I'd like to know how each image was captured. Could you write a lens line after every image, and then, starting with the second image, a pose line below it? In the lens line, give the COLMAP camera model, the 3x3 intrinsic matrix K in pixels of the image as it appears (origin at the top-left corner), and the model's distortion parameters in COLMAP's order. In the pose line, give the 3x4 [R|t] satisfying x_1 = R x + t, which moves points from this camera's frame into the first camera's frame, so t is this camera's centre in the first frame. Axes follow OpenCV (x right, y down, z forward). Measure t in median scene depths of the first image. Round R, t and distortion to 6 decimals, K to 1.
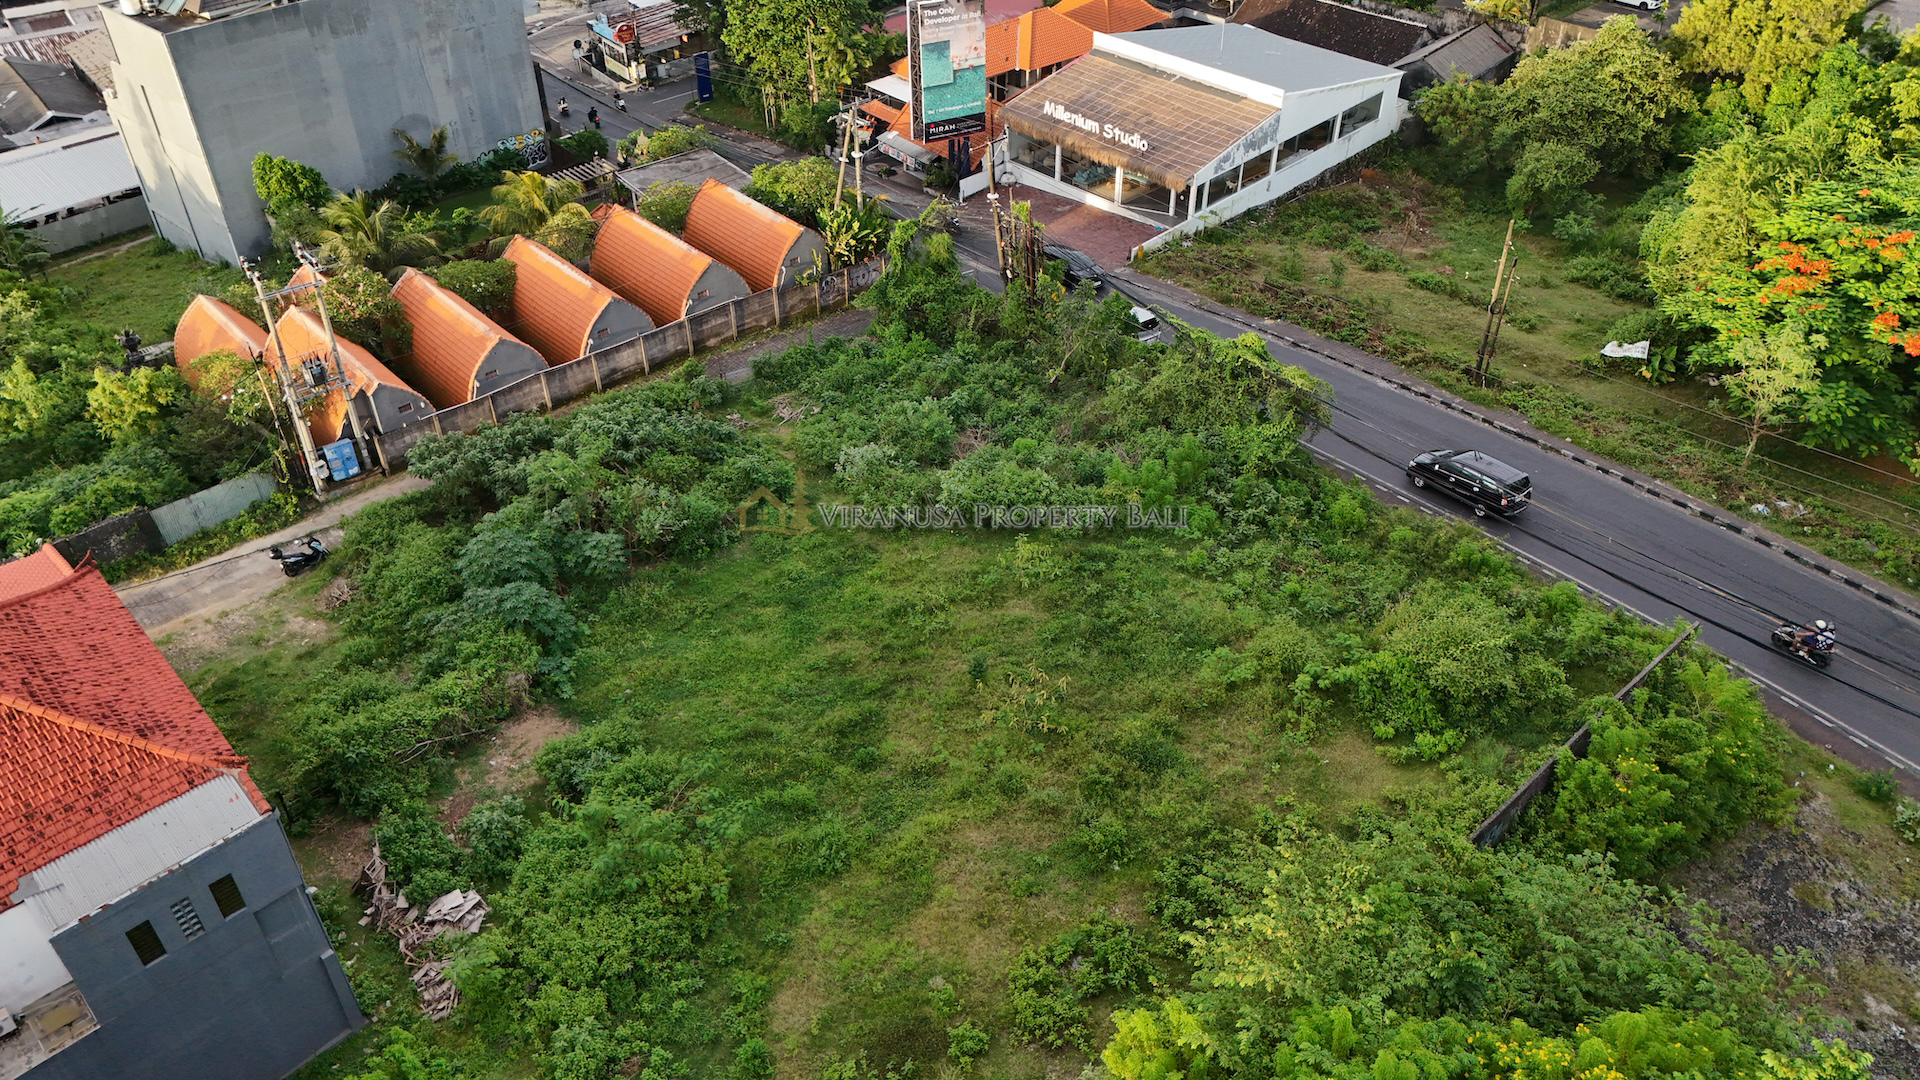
lens RADIAL K [[1415.0, 0, 958.3], [0, 1415.0, 545.4], [0, 0, 1]] dist [0.071178, -0.069321]
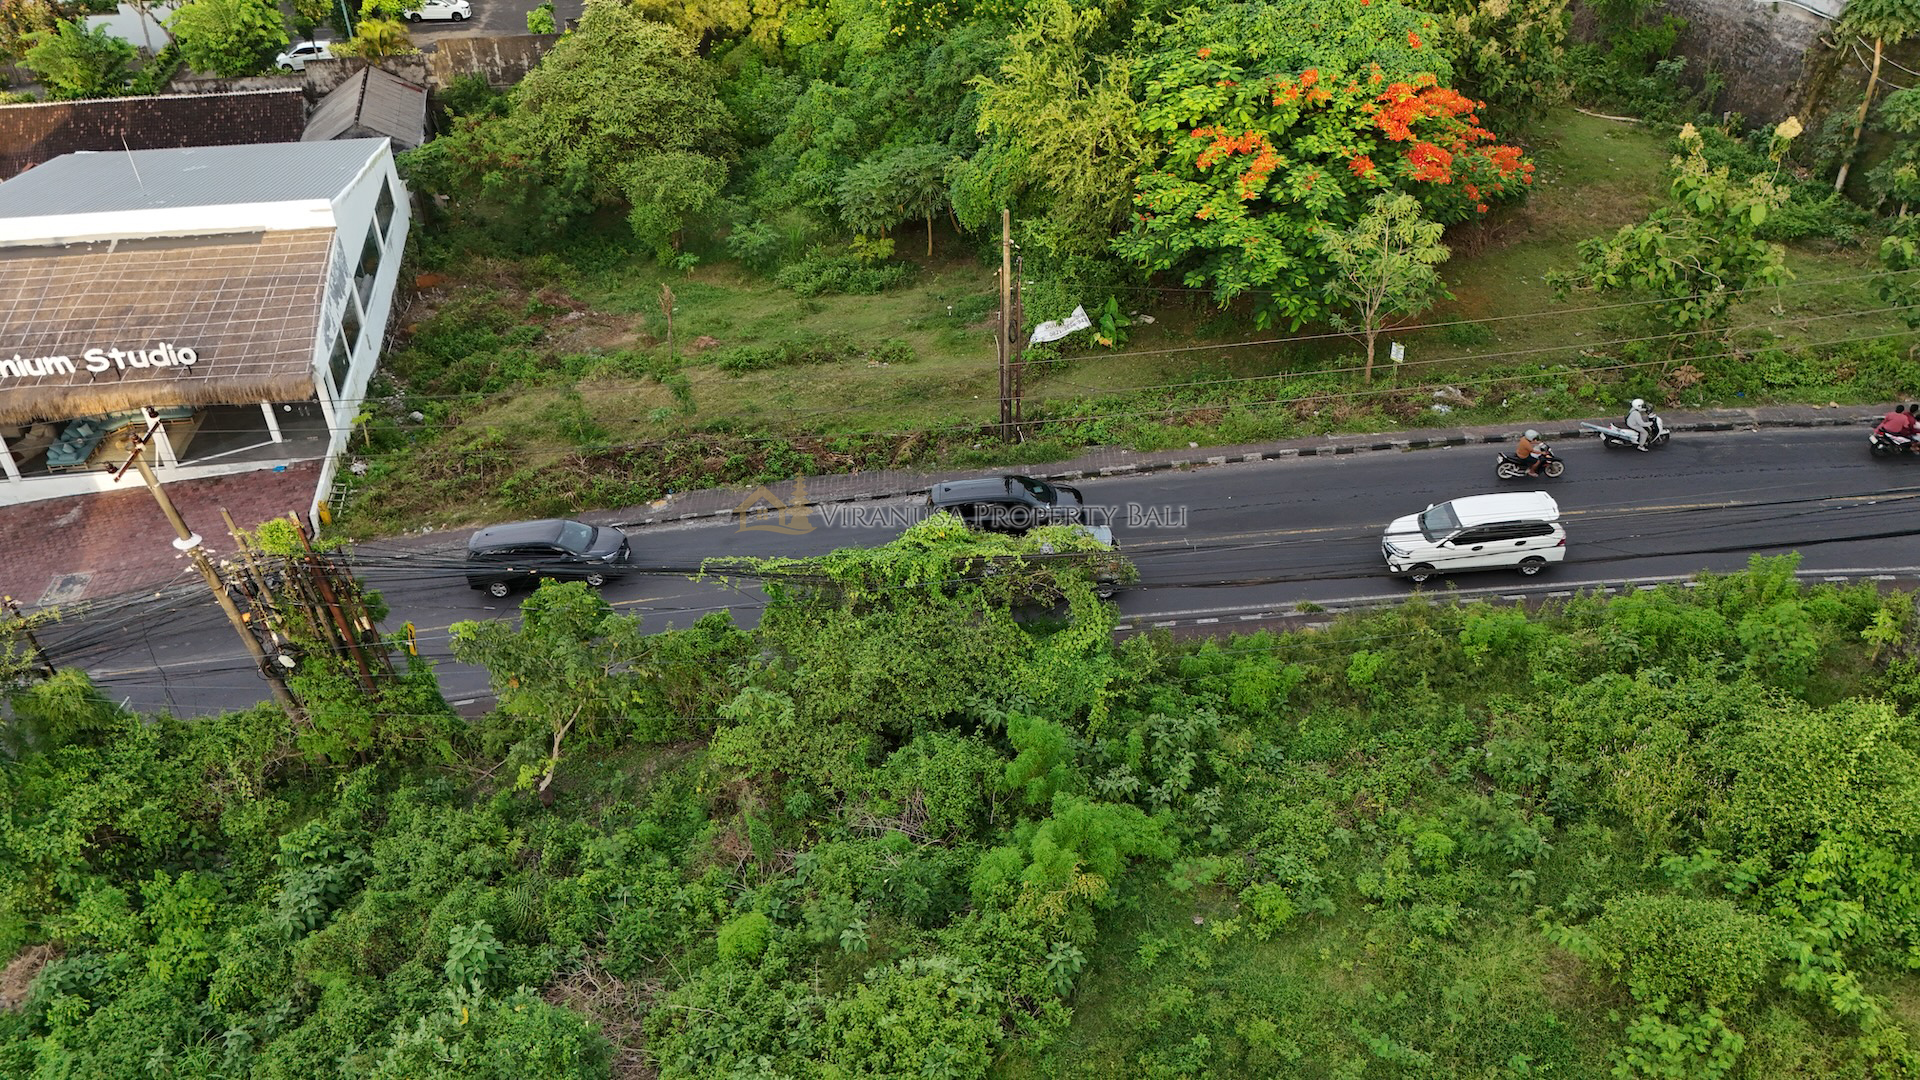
lens RADIAL K [[1415.0, 0, 955.1], [0, 1415.0, 541.7], [0, 0, 1]] dist [0.071178, -0.069321]
pose [[0.560329, -0.478181, 0.676294, -0.120802], [0.509309, 0.842820, 0.173948, -0.158060], [-0.653173, 0.246975, 0.715799, 0.395854]]
